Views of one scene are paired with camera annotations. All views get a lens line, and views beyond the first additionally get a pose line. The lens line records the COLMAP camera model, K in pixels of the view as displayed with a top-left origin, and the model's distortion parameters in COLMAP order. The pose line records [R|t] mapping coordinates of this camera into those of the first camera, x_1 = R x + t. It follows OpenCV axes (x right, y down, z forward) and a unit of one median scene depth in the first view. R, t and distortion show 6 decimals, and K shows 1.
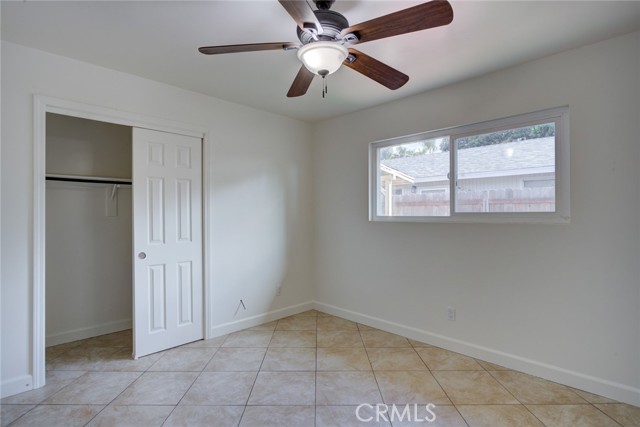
lens RADIAL K [[329.4, 0, 320.0], [0, 329.4, 213.5], [0, 0, 1]] dist [-0.015643, 0.000444]
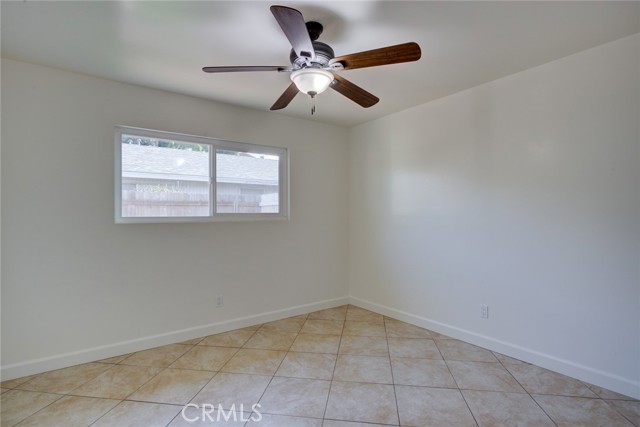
lens RADIAL K [[329.4, 0, 320.0], [0, 329.4, 213.5], [0, 0, 1]] dist [-0.015643, 0.000444]
pose [[0.117528, 0.001596, 0.993068, -0.694333], [0.002239, 0.999996, -0.001873, 0.001177], [-0.993067, 0.002443, 0.117524, 0.503329]]
